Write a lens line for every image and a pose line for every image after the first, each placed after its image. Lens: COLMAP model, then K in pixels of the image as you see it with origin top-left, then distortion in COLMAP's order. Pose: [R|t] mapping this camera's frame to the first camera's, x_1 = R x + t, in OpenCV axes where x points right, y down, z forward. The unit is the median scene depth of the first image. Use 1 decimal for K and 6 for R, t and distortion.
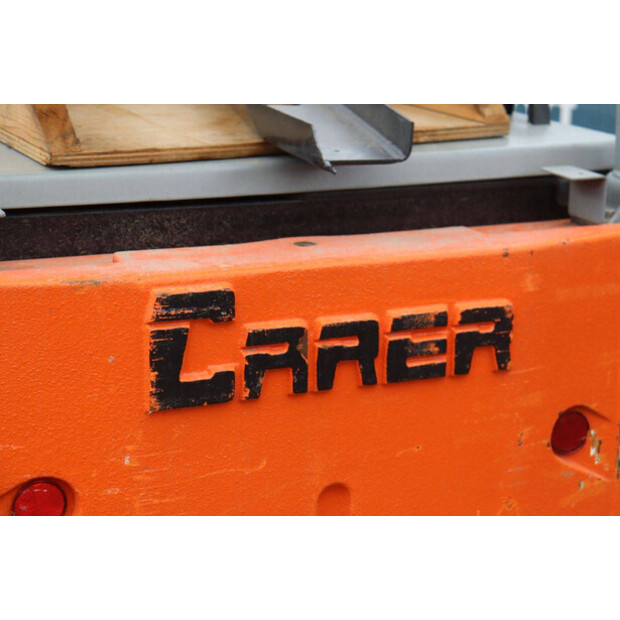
lens RADIAL K [[1363.3, 0, 310.0], [0, 1363.3, 310.0], [0, 0, 1]] dist [0.399503, -0.014674]
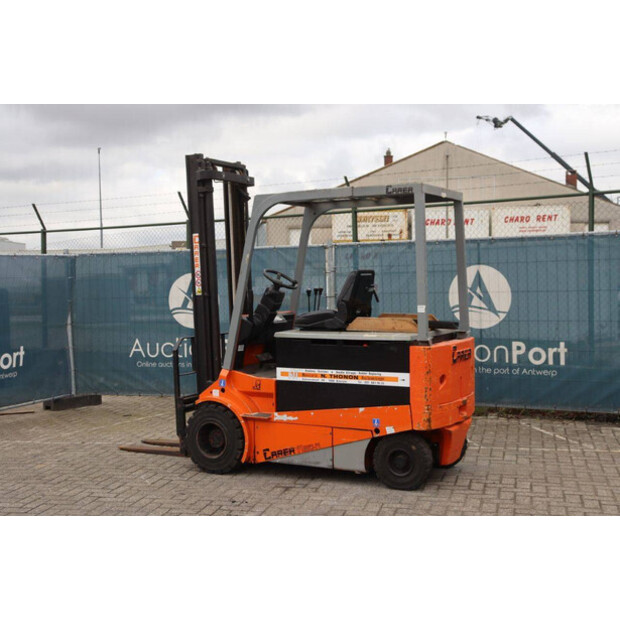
lens RADIAL K [[843.1, 0, 310.0], [0, 843.1, 310.0], [0, 0, 1]] dist [0.085559, 0.026588]
pose [[0.770279, -0.044895, 0.636125, -3.192781], [0.185707, 0.970077, -0.156407, 0.326521], [-0.610068, 0.238610, 0.755567, -1.750293]]
